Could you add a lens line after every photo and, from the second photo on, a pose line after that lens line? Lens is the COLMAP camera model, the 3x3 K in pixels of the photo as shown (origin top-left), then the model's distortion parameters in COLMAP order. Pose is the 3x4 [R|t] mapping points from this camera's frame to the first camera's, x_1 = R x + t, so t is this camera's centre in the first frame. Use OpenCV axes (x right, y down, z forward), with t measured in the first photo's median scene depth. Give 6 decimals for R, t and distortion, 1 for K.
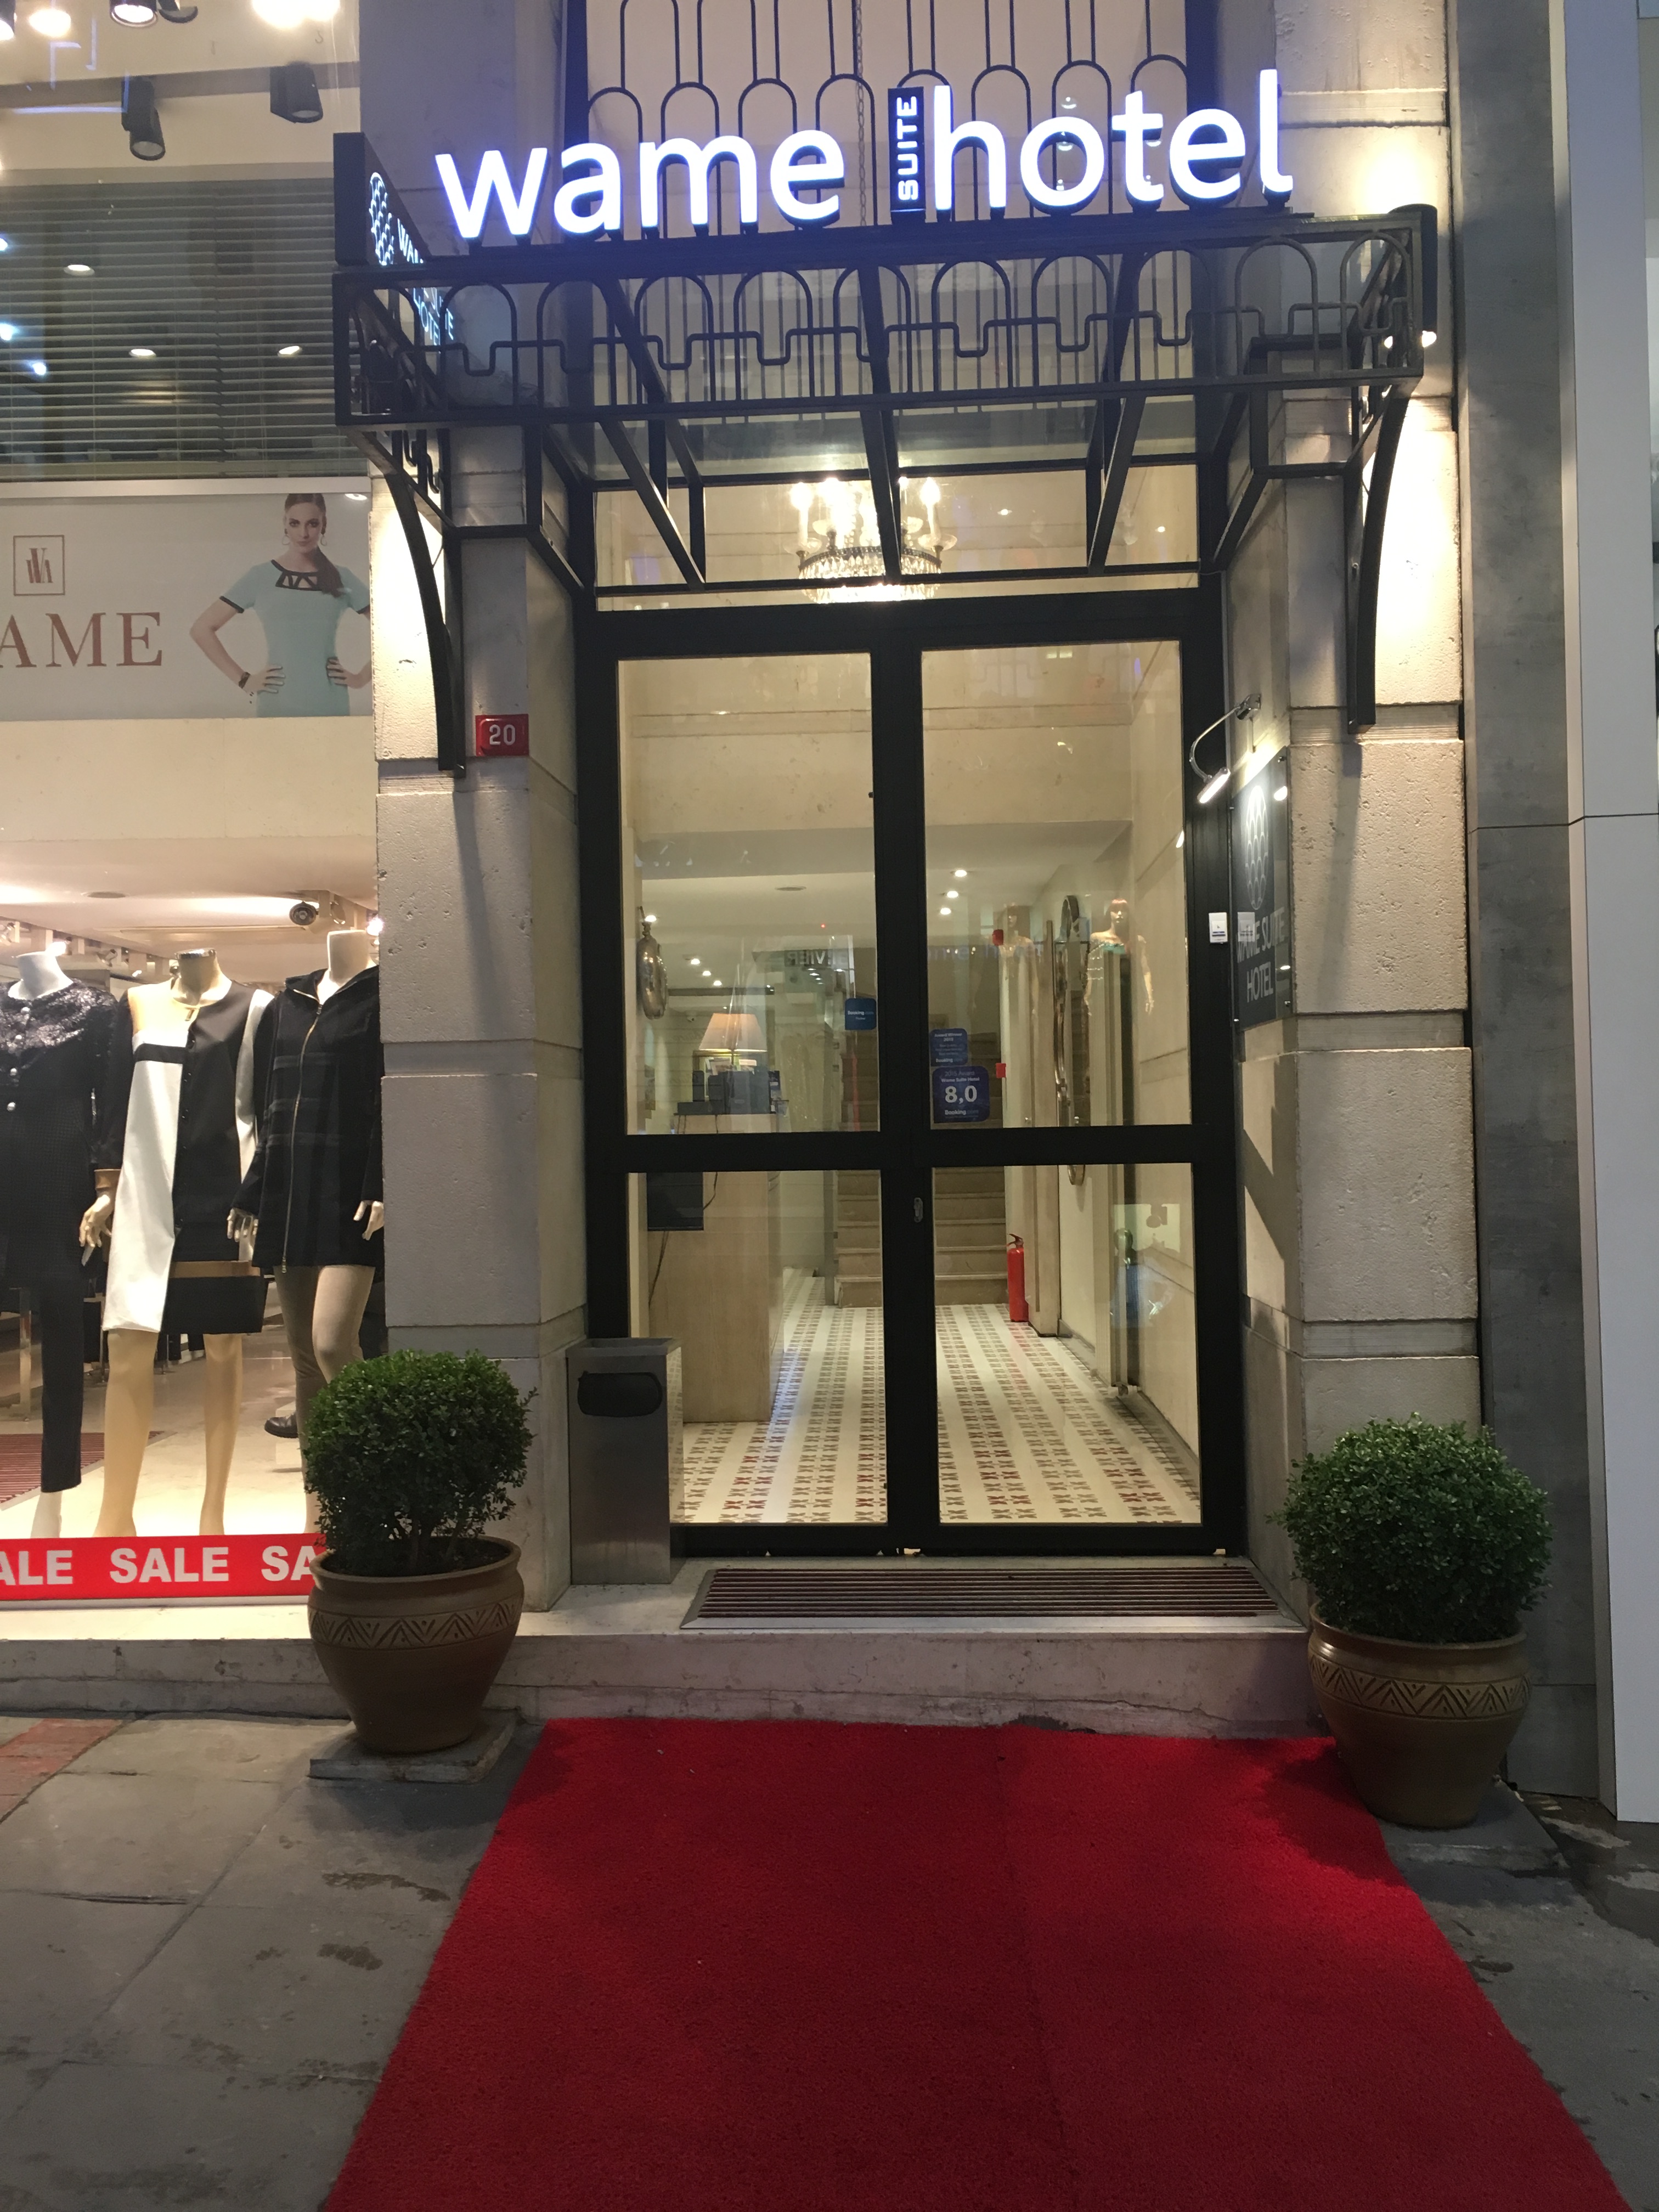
lens RADIAL K [[1874.3, 0, 833.9], [0, 1874.3, 1101.5], [0, 0, 1]] dist [0.077909, -0.101746]
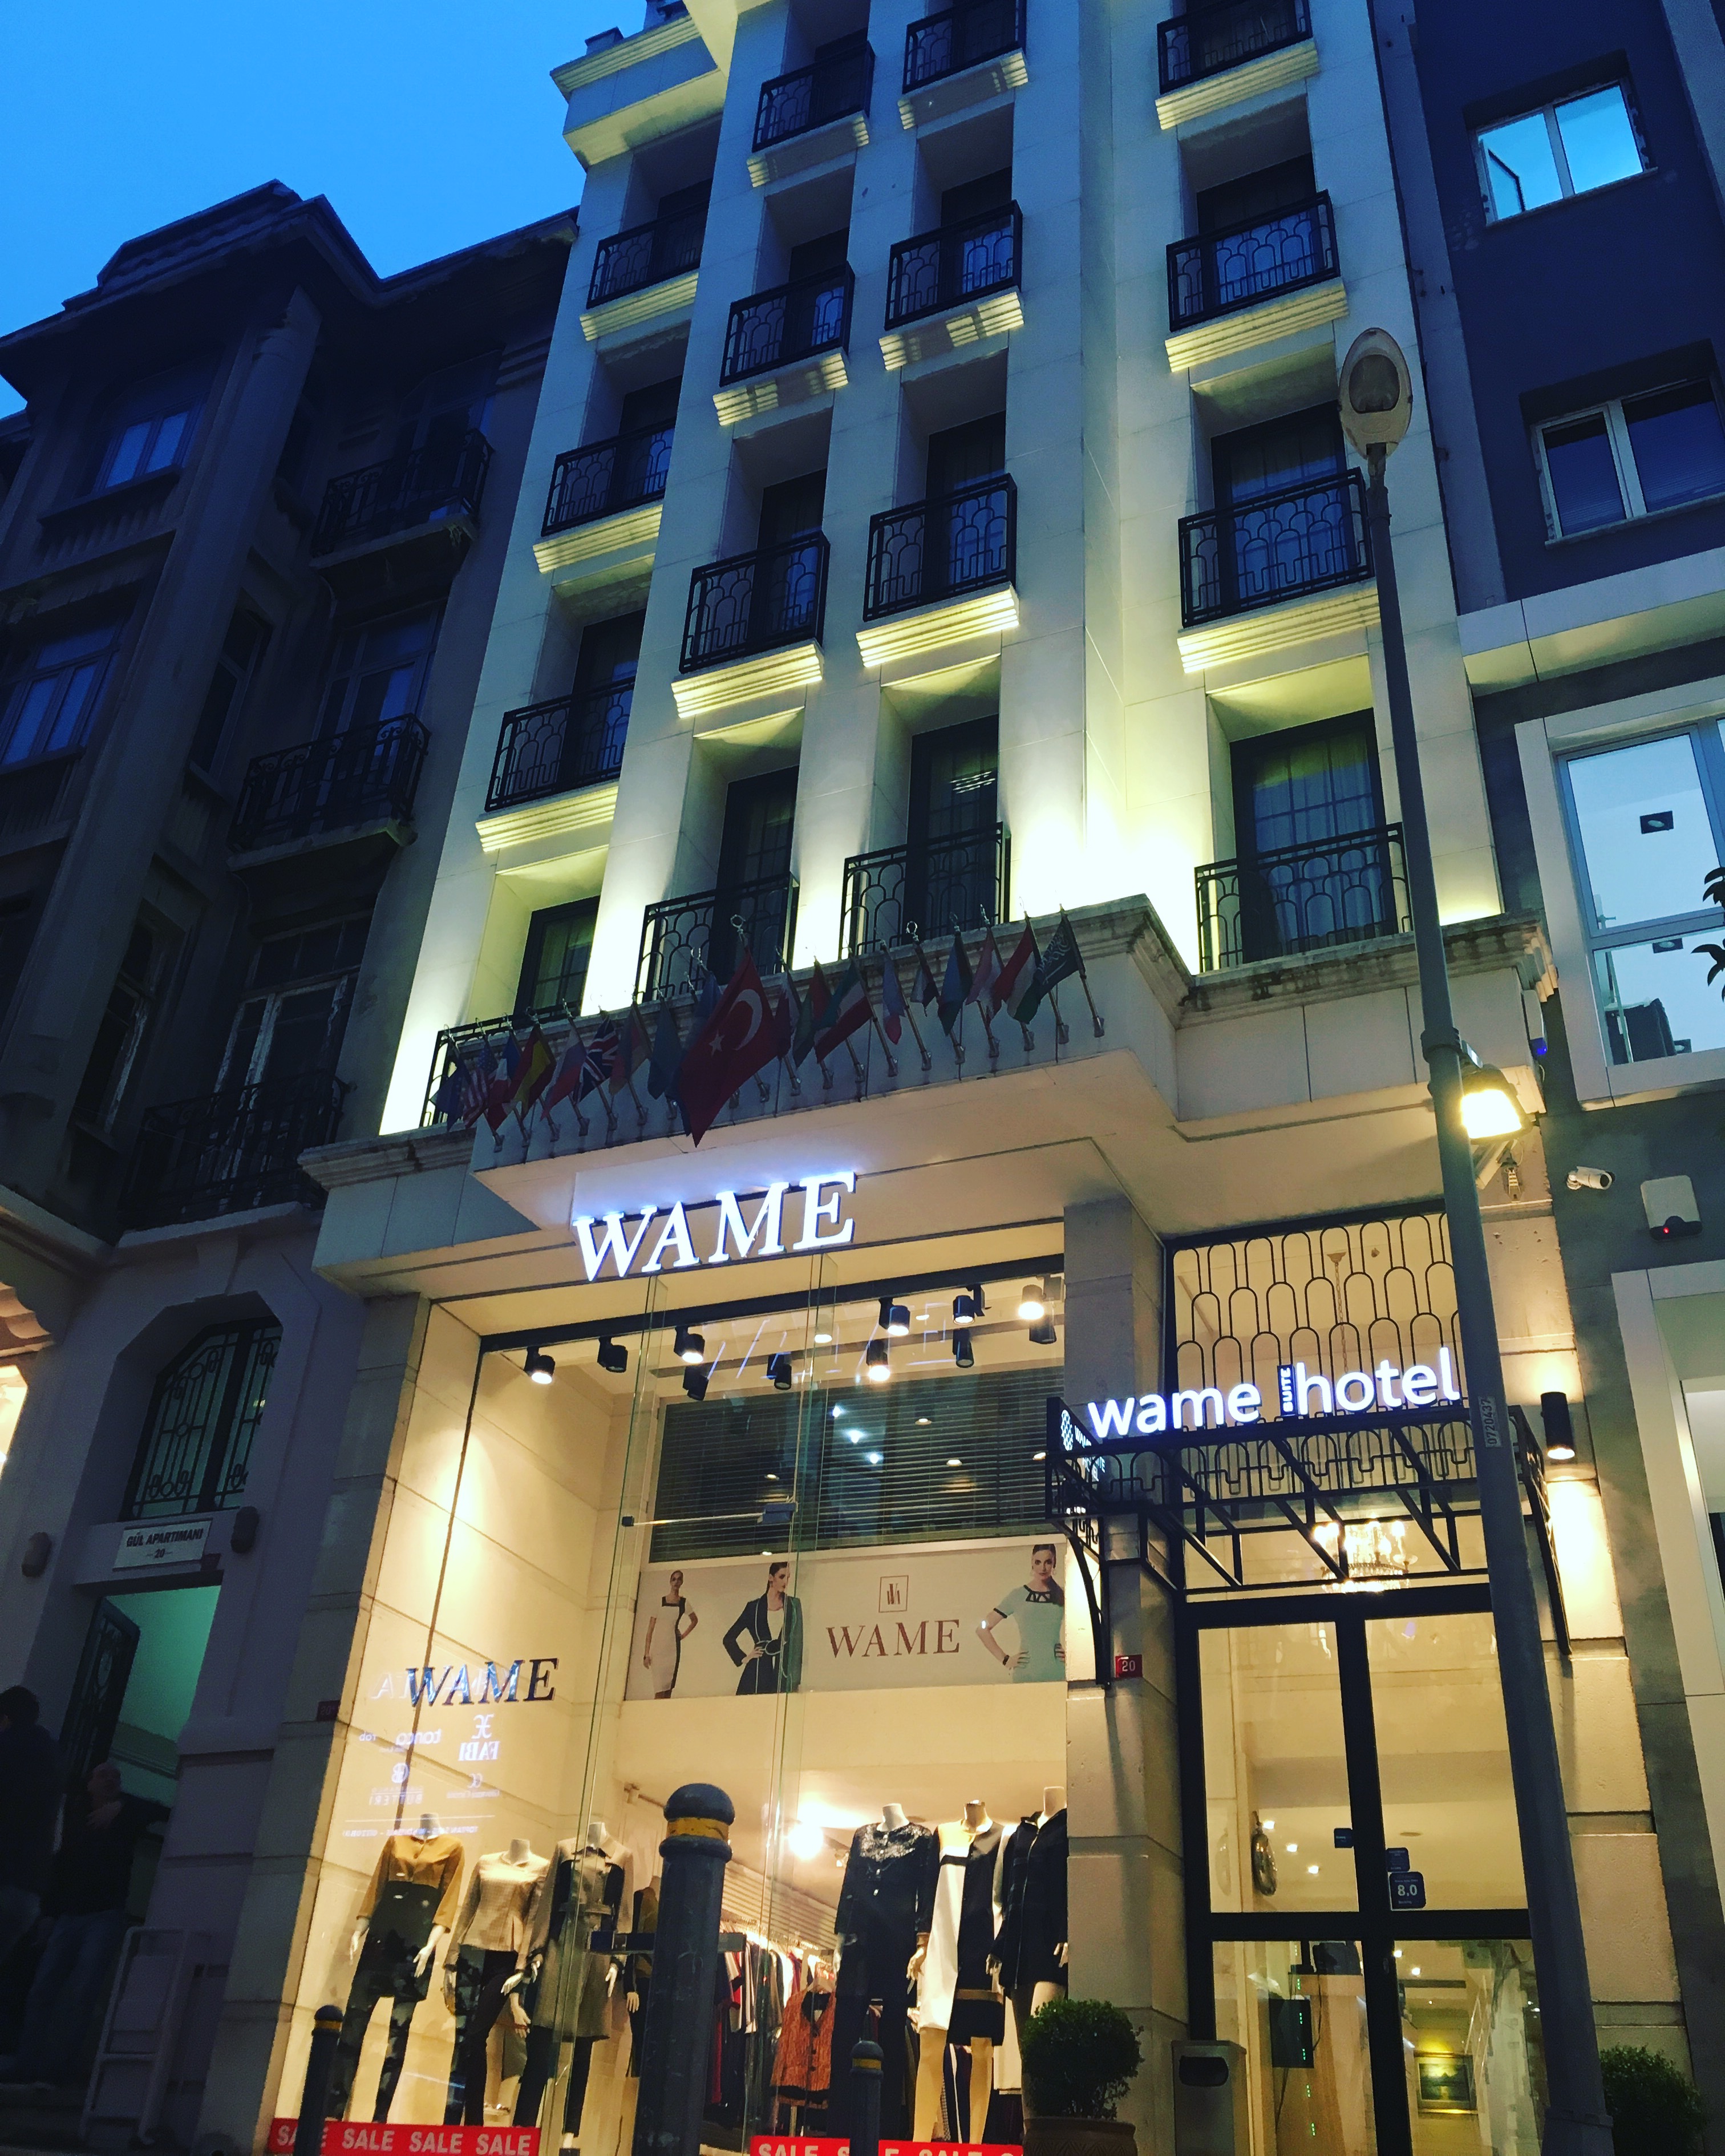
lens RADIAL K [[1945.1, 0, 867.1], [0, 1945.1, 998.2], [0, 0, 1]] dist [0.078464, -0.102346]
pose [[0.934088, -0.134142, -0.330887, 0.334333], [-0.066921, 0.844540, -0.531295, 0.317419], [0.350716, 0.518420, 0.779897, -1.033163]]
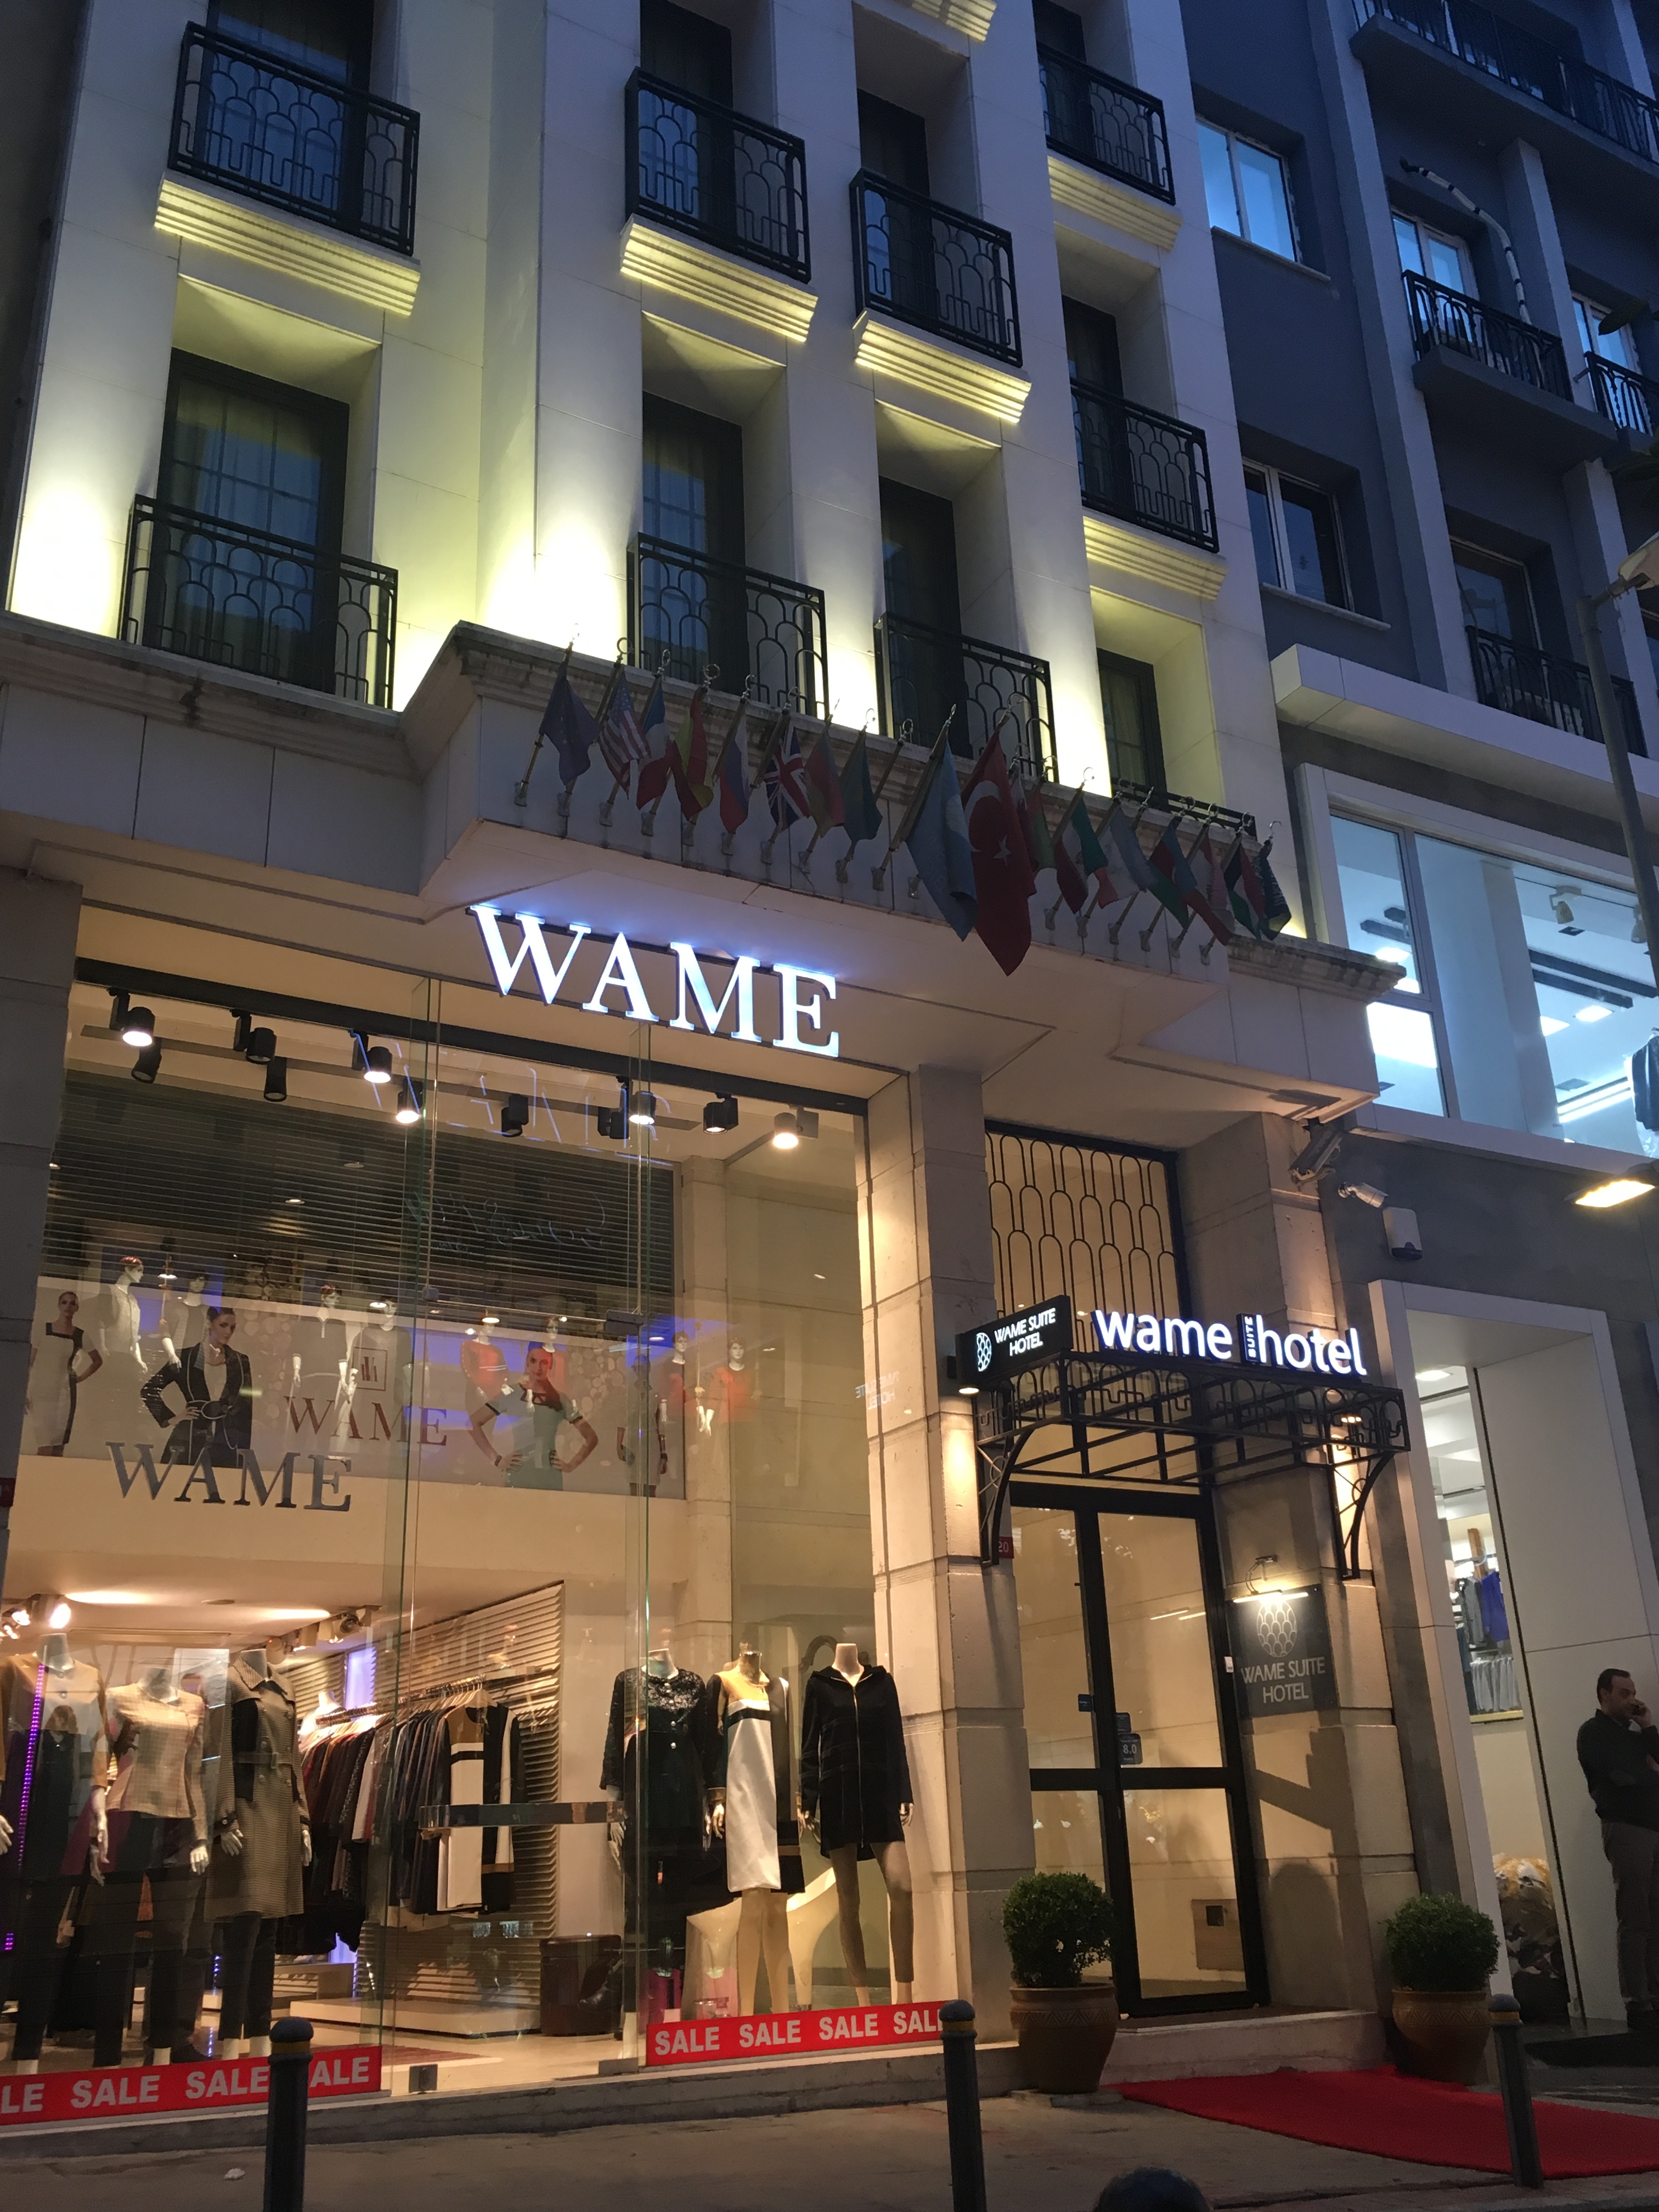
lens RADIAL K [[1940.4, 0, 836.6], [0, 1940.4, 1099.7], [0, 0, 1]] dist [0.079369, -0.106544]
pose [[0.834571, 0.192098, 0.516323, -1.471992], [0.011613, 0.930892, -0.365109, 0.115225], [-0.550778, 0.310706, 0.774665, -0.646503]]
